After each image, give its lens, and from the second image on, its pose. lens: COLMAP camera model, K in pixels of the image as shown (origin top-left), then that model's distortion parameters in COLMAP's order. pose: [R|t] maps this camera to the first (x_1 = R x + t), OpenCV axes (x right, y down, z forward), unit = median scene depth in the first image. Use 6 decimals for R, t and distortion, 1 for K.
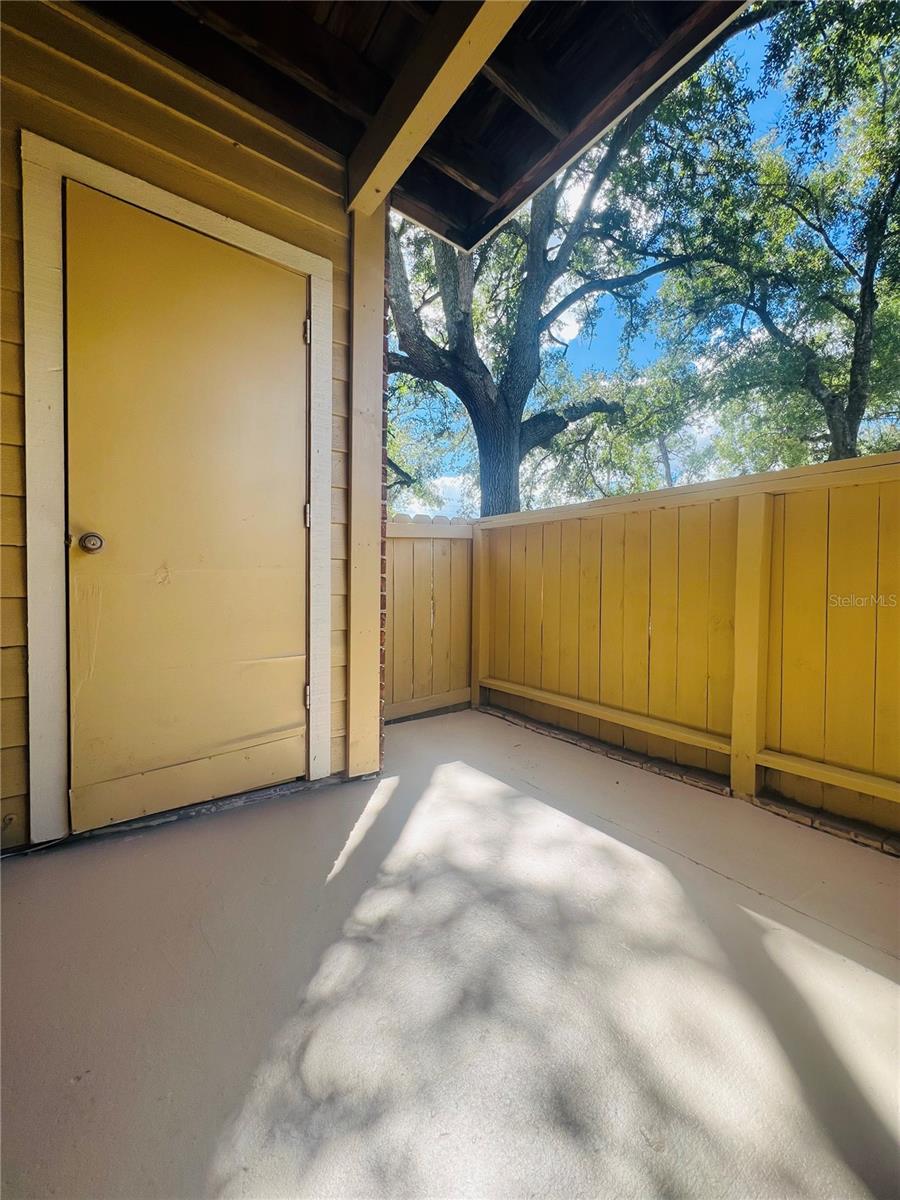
lens RADIAL K [[481.3, 0, 456.3], [0, 481.3, 597.9], [0, 0, 1]] dist [-0.004327, 0.000480]
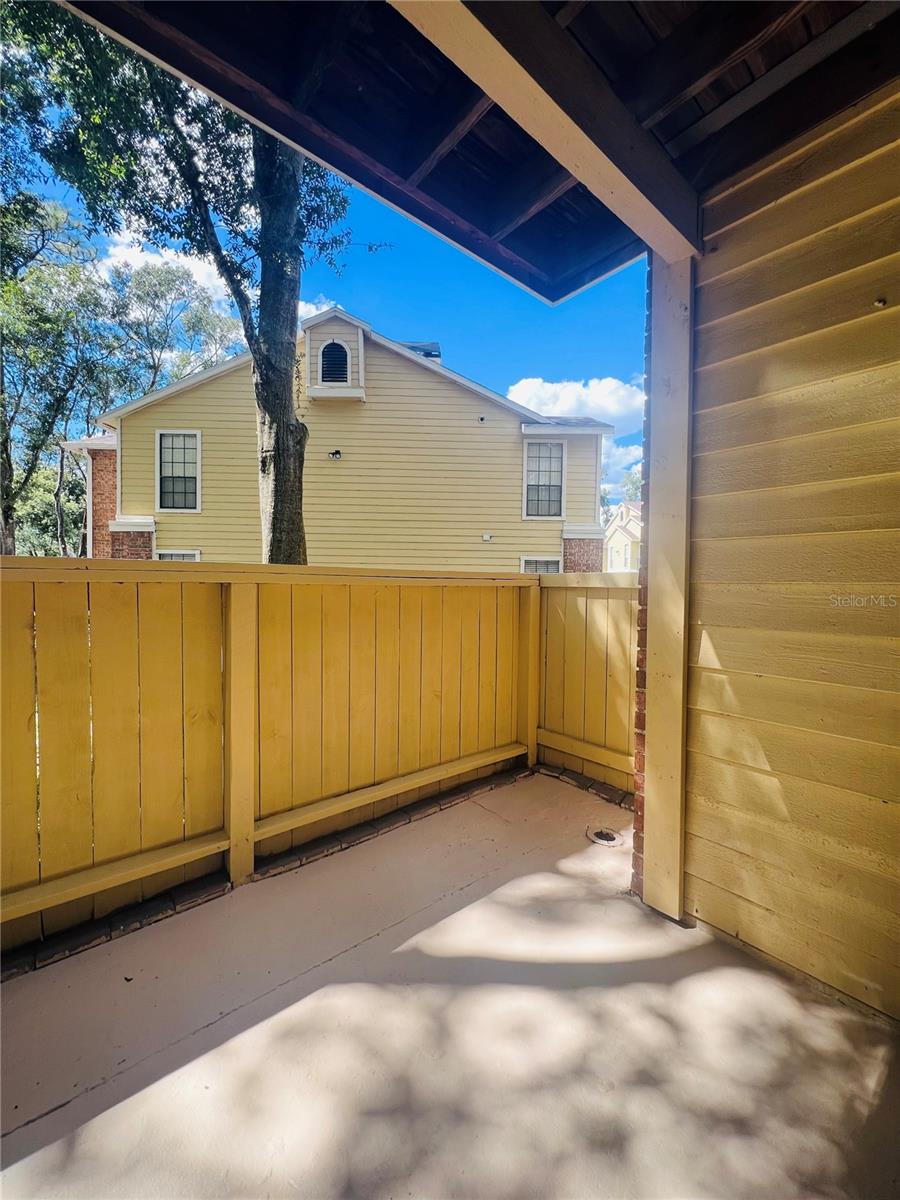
lens RADIAL K [[481.3, 0, 455.5], [0, 481.3, 596.4], [0, 0, 1]] dist [-0.004327, 0.000480]
pose [[-0.068694, -0.030588, 0.997169, -0.583526], [0.028819, 0.999052, 0.032631, -0.283345], [-0.997221, 0.030979, -0.067747, 0.843466]]
